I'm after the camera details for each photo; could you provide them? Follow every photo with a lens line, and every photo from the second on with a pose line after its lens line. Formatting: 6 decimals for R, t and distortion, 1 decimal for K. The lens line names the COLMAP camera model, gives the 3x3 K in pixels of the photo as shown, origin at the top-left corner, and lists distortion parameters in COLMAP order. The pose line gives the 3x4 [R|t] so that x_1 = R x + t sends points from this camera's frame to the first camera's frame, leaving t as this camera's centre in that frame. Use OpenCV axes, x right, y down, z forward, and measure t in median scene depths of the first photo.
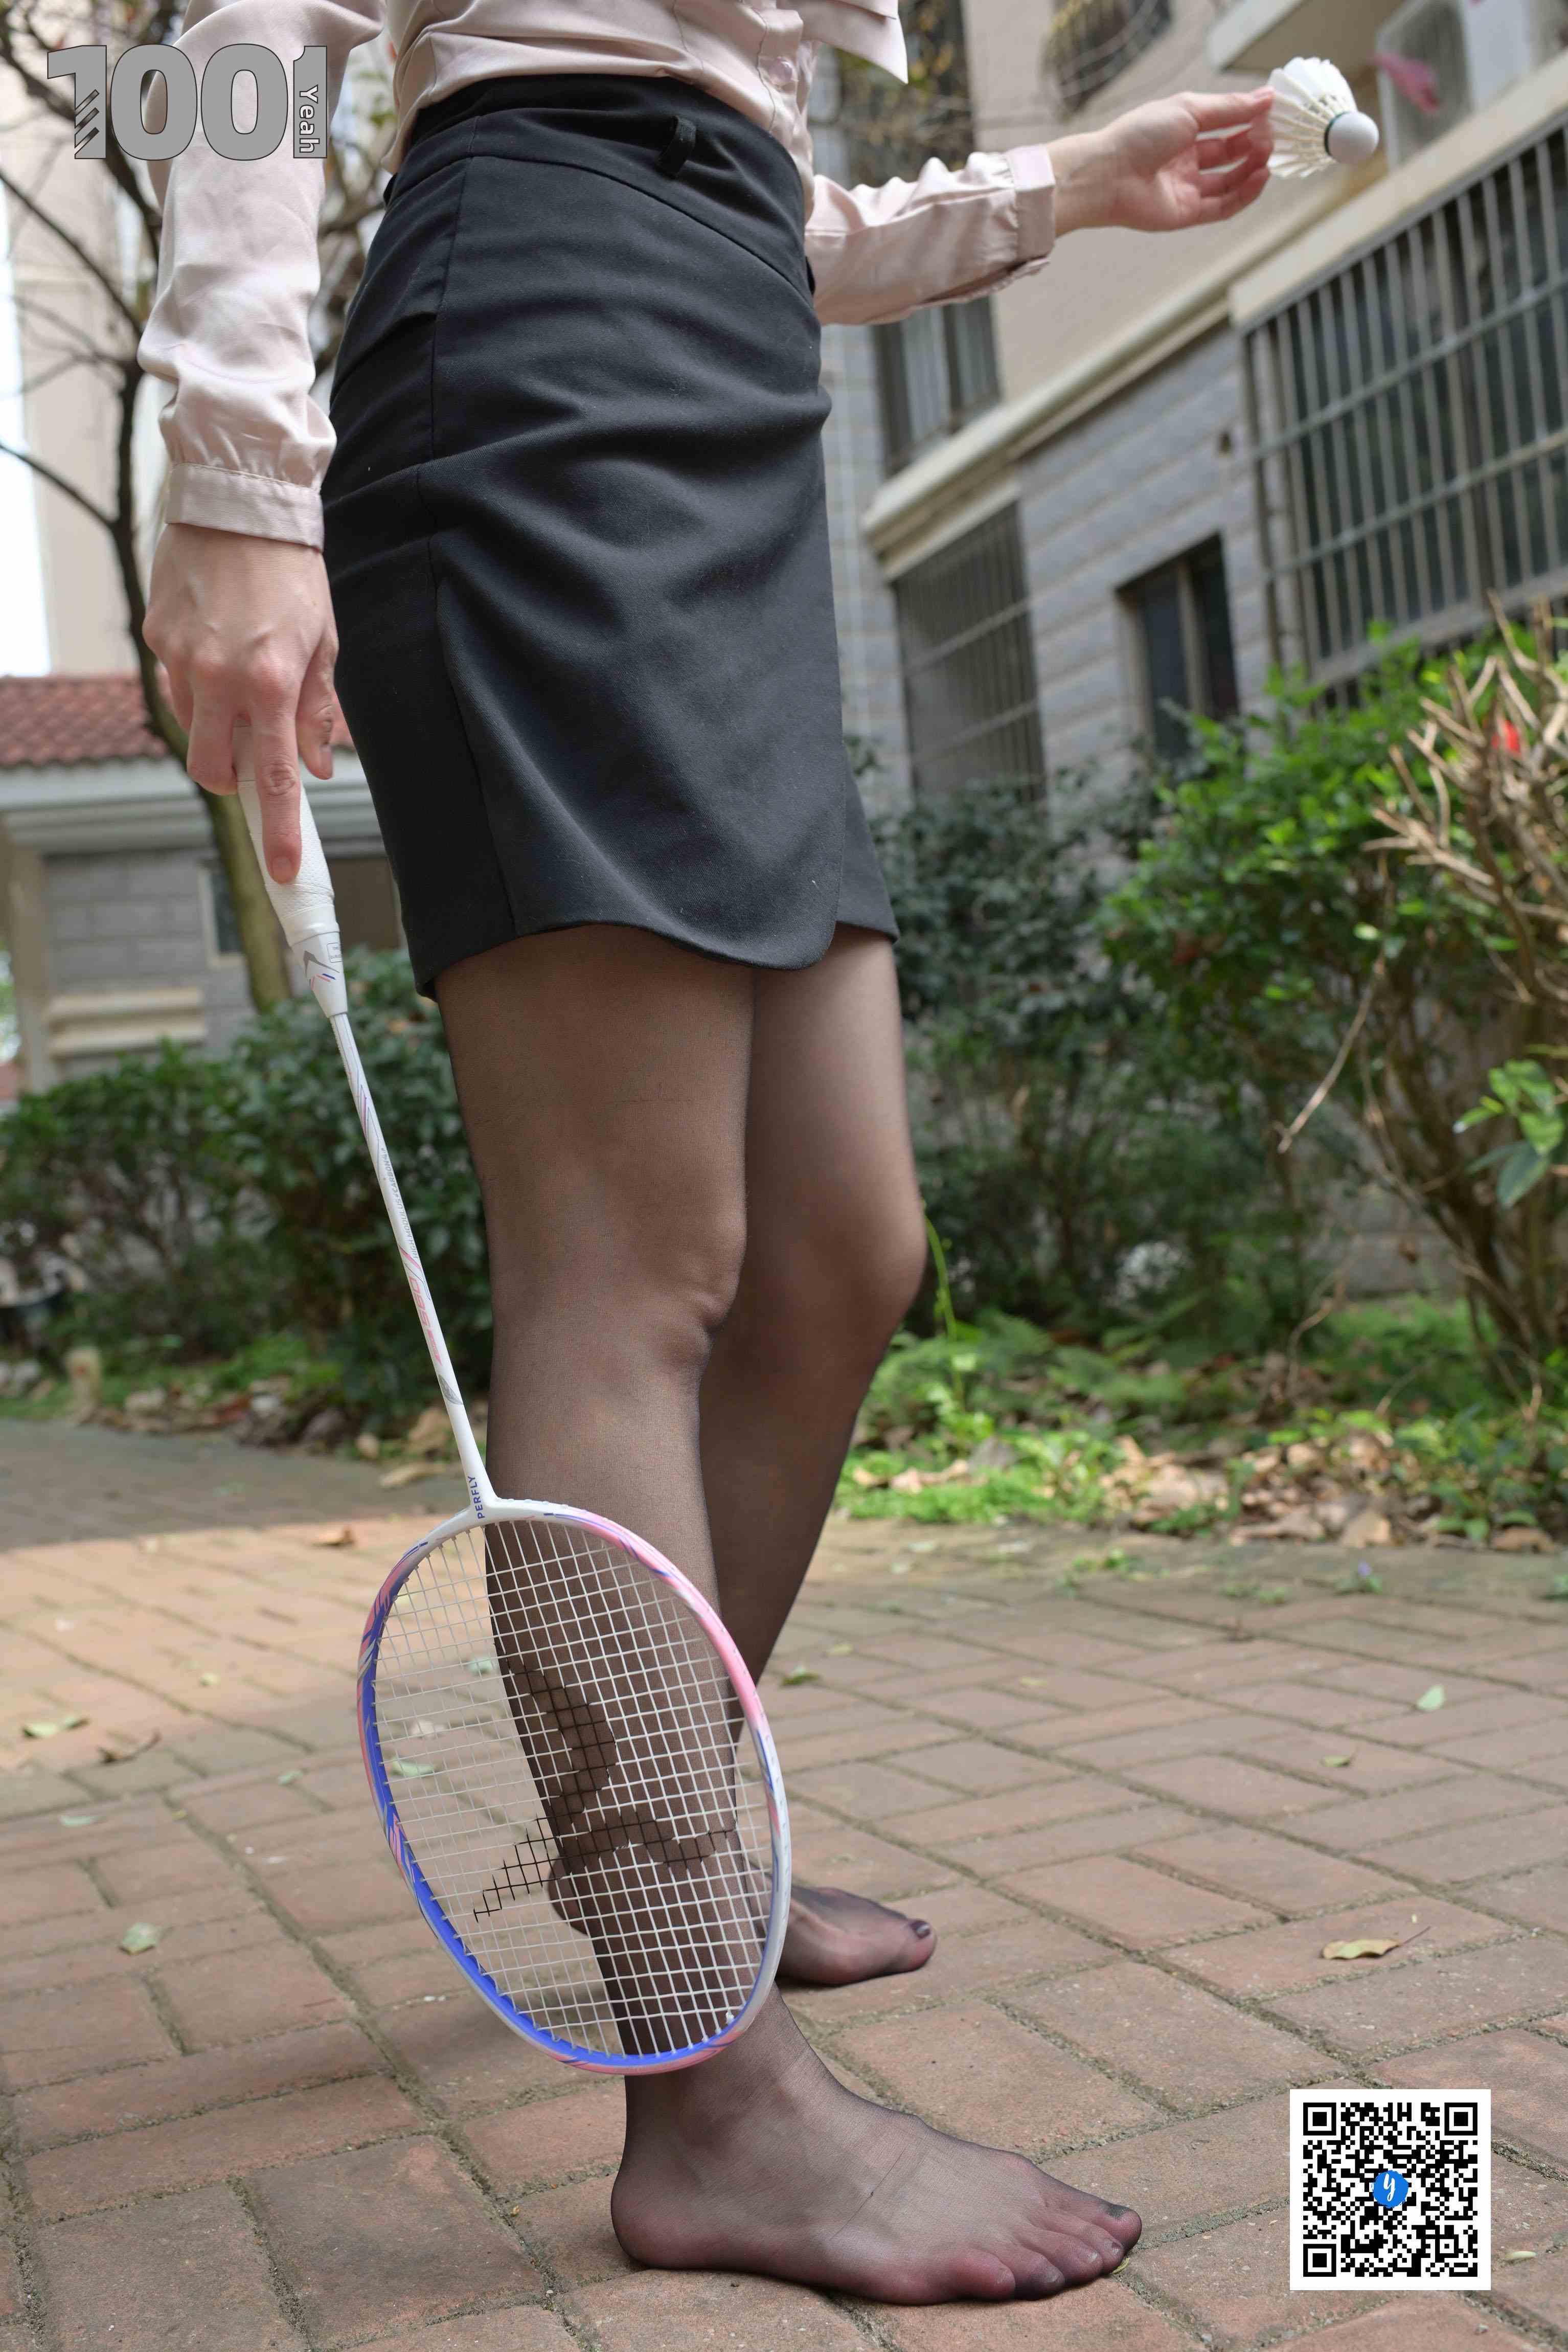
lens RADIAL K [[2360.7, 0, 769.1], [0, 2360.7, 1178.3], [0, 0, 1]] dist [0.008026, -0.008268]
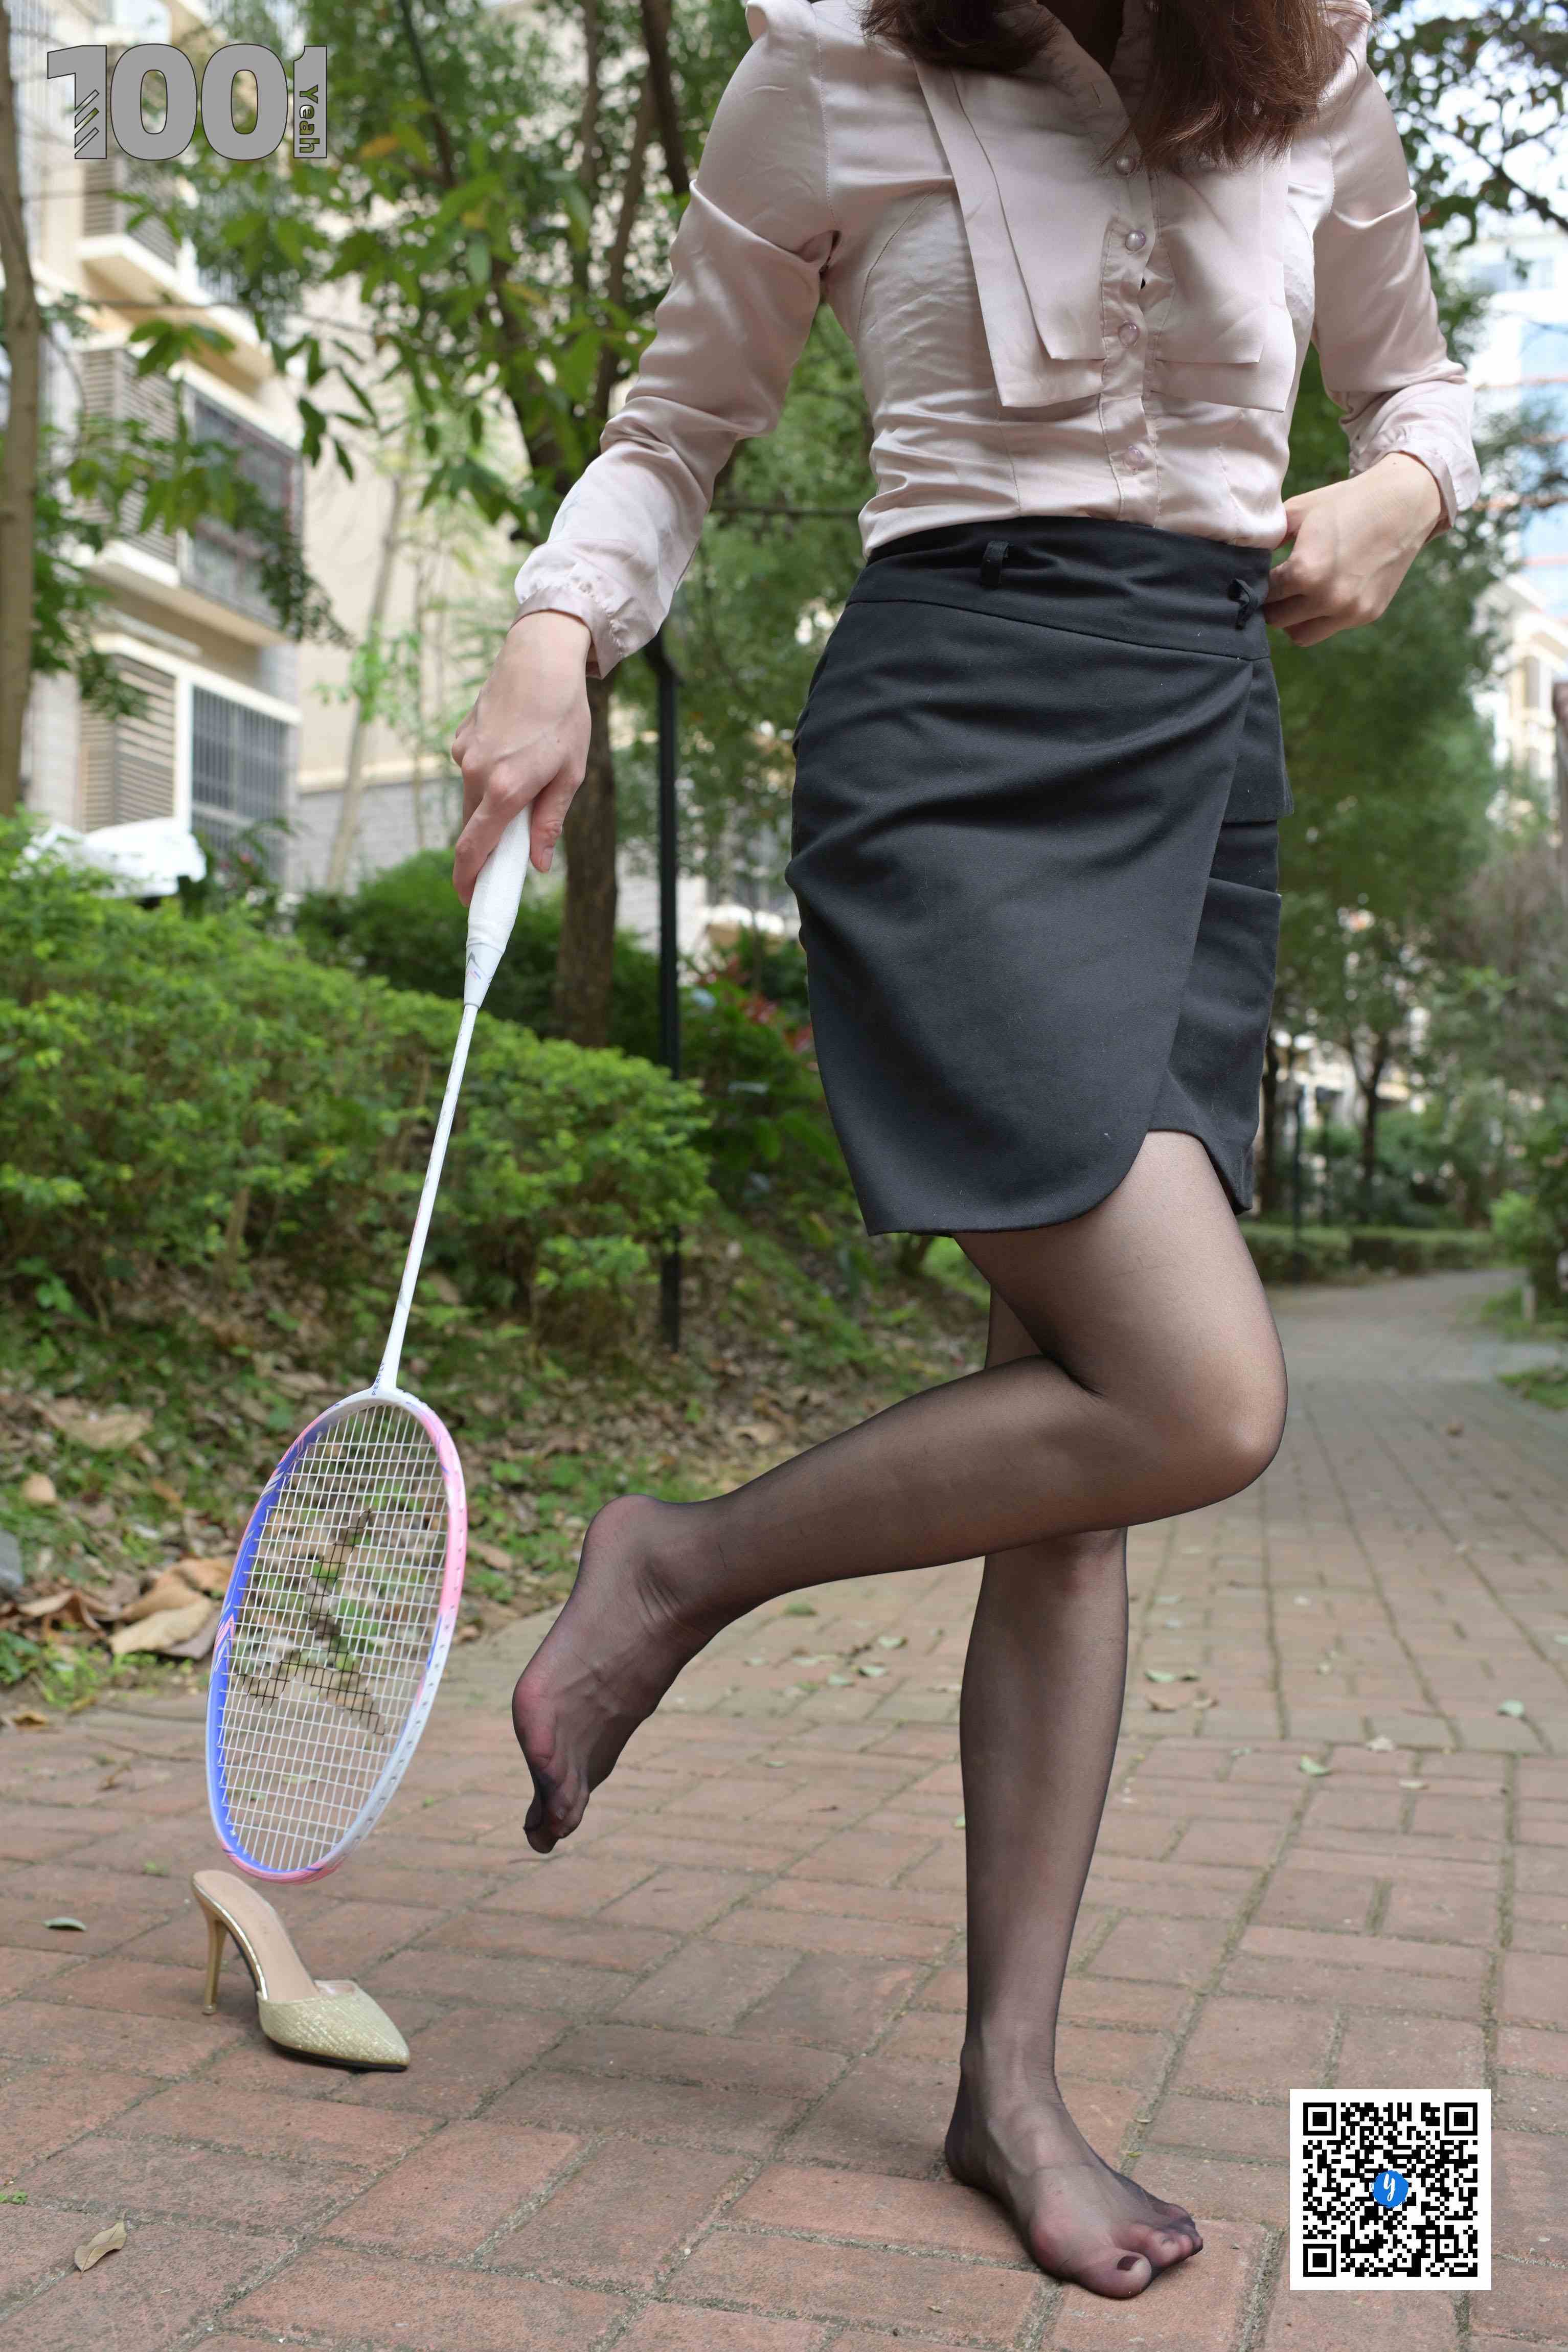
lens RADIAL K [[2365.0, 0, 784.0], [0, 2365.0, 1176.0], [0, 0, 1]] dist [0.004081, -0.009098]
pose [[0.764005, 0.090807, -0.638789, 0.316419], [-0.079738, 0.995745, 0.046182, -0.075375], [0.640265, 0.015652, 0.767995, -0.110372]]
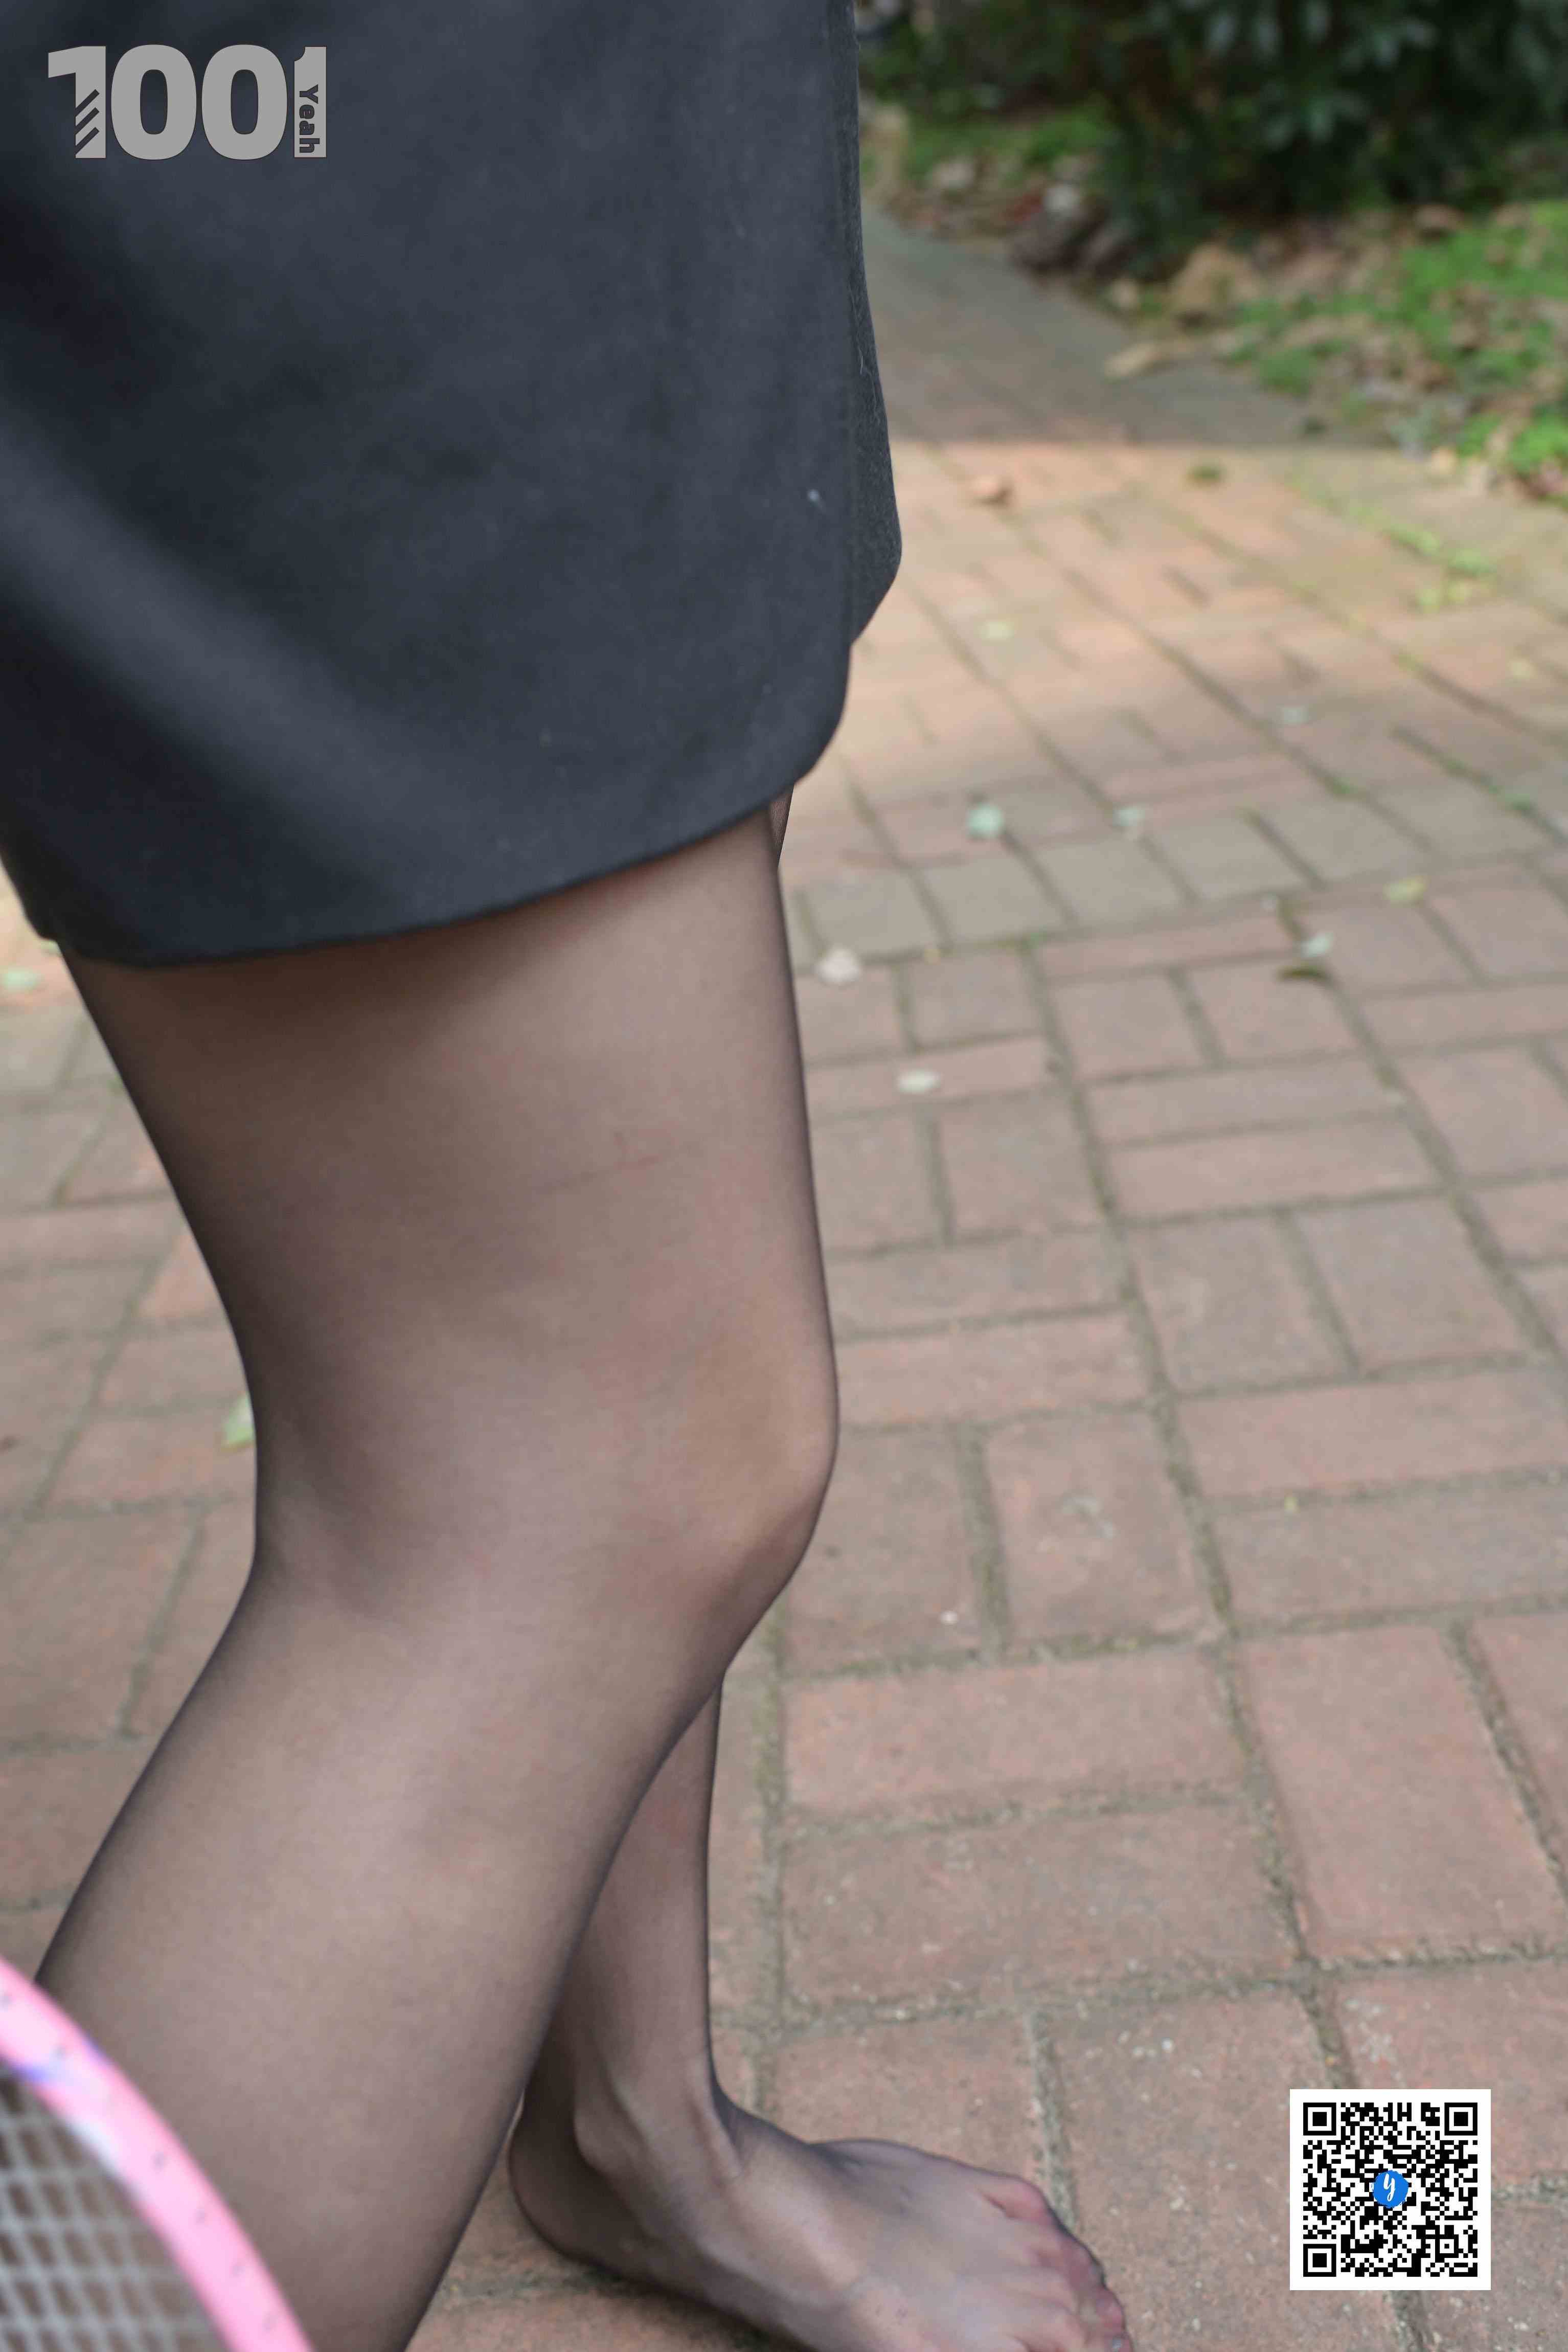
lens RADIAL K [[2380.5, 0, 766.3], [0, 2380.5, 1174.0], [0, 0, 1]] dist [0.003271, 0.001454]
pose [[0.928844, 0.158668, -0.334773, 0.100657], [0.031983, 0.865926, 0.499149, -0.097910], [0.369088, -0.474339, 0.799235, 0.260631]]
